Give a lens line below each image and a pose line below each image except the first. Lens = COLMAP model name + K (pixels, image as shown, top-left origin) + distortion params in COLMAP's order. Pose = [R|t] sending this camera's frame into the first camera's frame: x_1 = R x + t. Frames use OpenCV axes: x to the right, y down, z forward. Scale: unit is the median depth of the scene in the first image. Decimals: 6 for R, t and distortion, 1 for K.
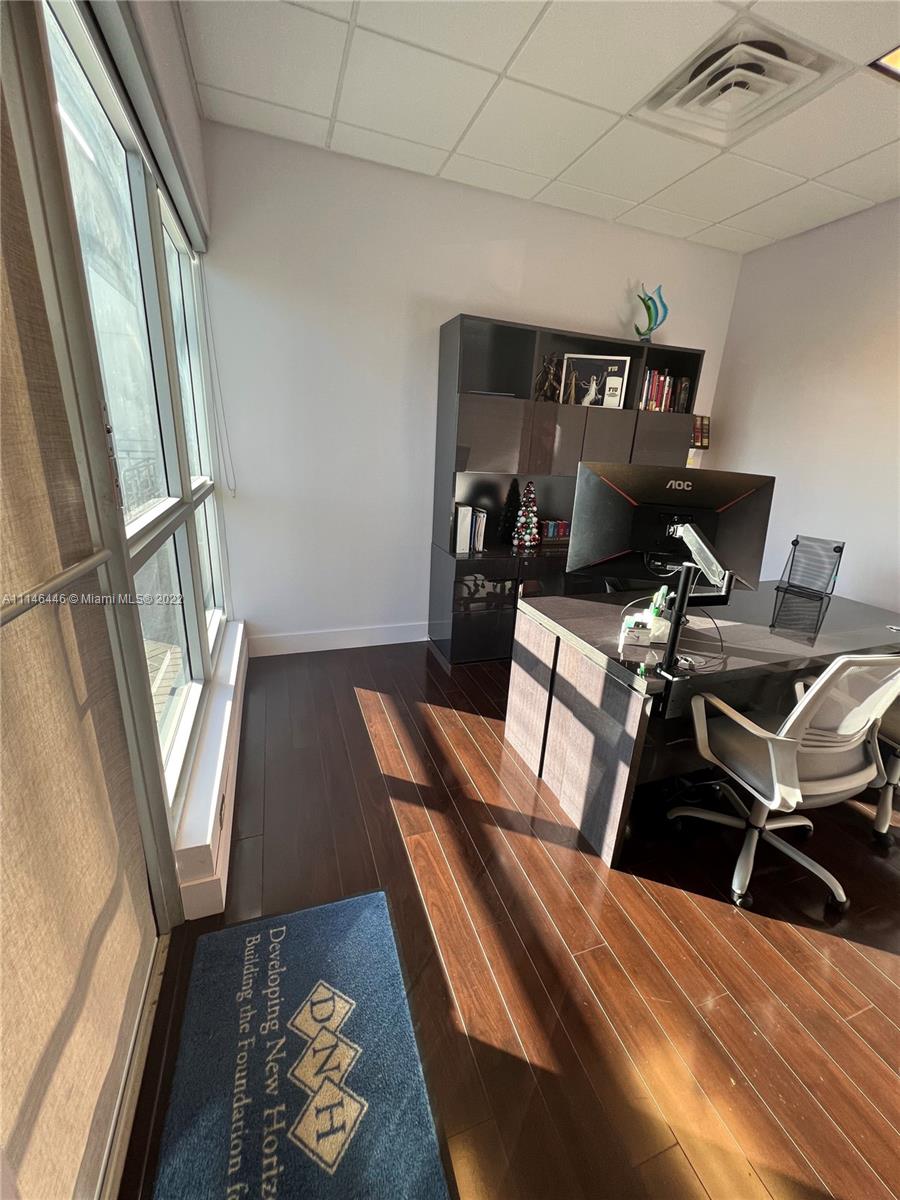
lens RADIAL K [[481.7, 0, 452.3], [0, 481.7, 593.4], [0, 0, 1]] dist [-0.000595, 0.000729]
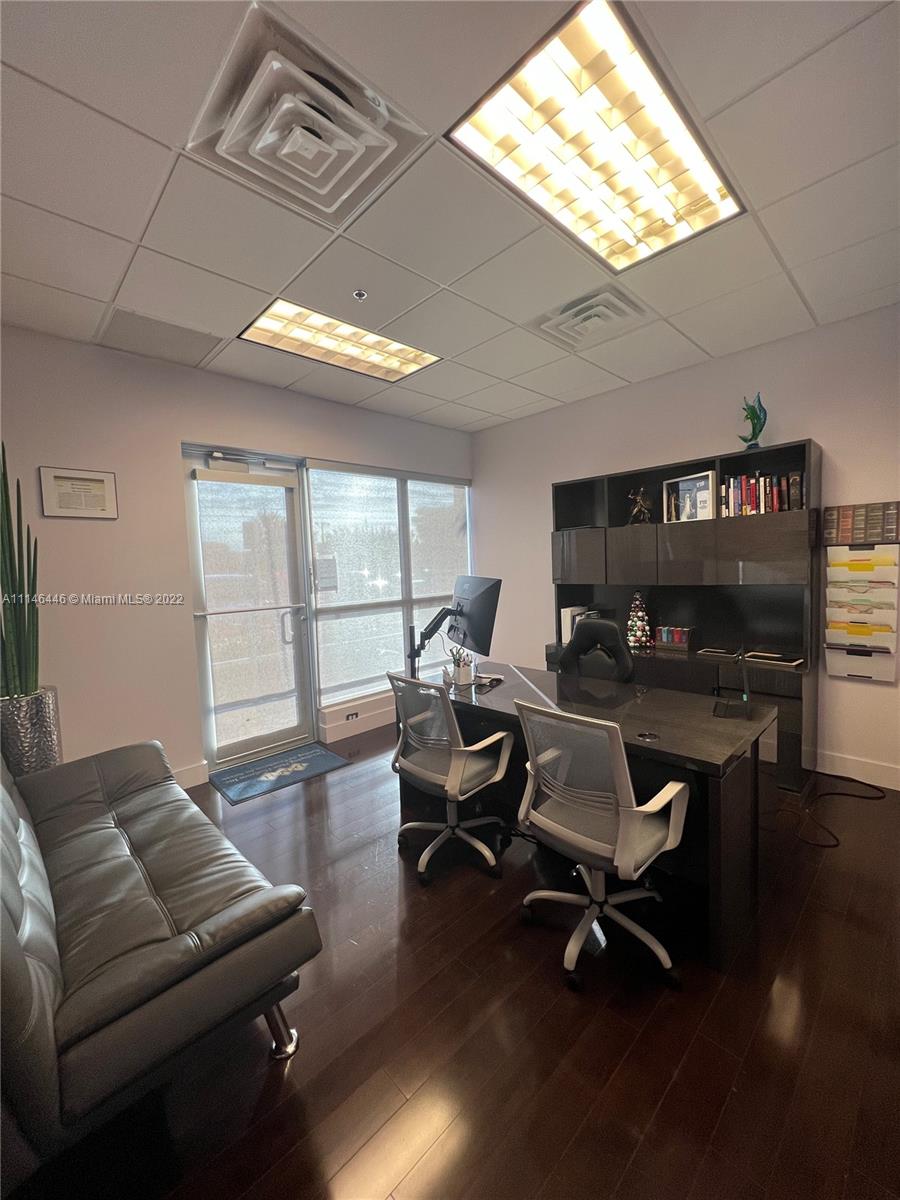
lens RADIAL K [[481.7, 0, 450.6], [0, 481.7, 592.5], [0, 0, 1]] dist [-0.000595, 0.000729]
pose [[0.409366, -0.011857, -0.912293, 1.757268], [-0.217543, 0.969807, -0.110221, -0.008849], [0.886055, 0.243584, 0.394427, 0.272484]]
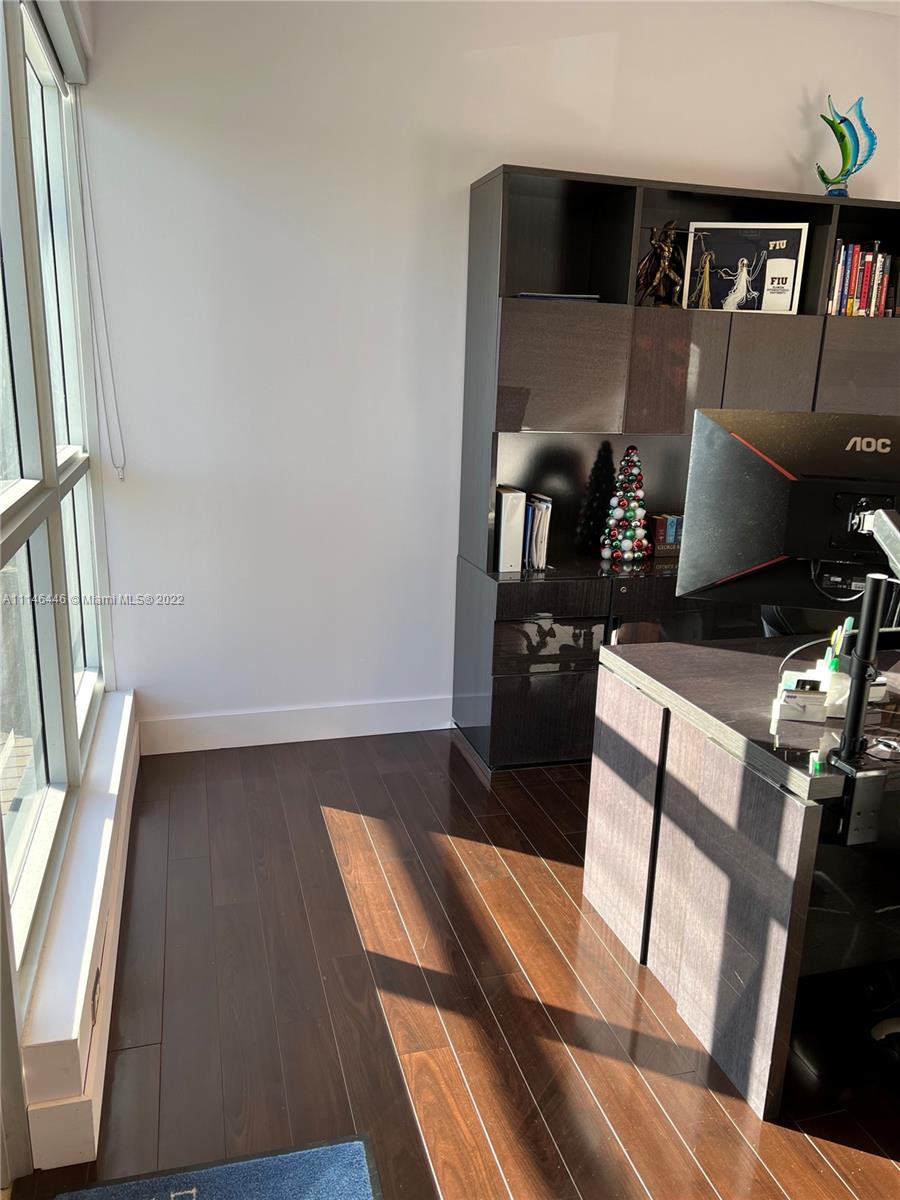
lens RADIAL K [[908.1, 0, 450.9], [0, 908.1, 600.7], [0, 0, 1]] dist [0.065617, -0.064492]
pose [[0.997566, -0.006428, -0.069432, 0.039211], [0.001867, 0.997847, -0.065554, 0.033117], [0.069704, 0.065264, 0.995431, -0.121245]]
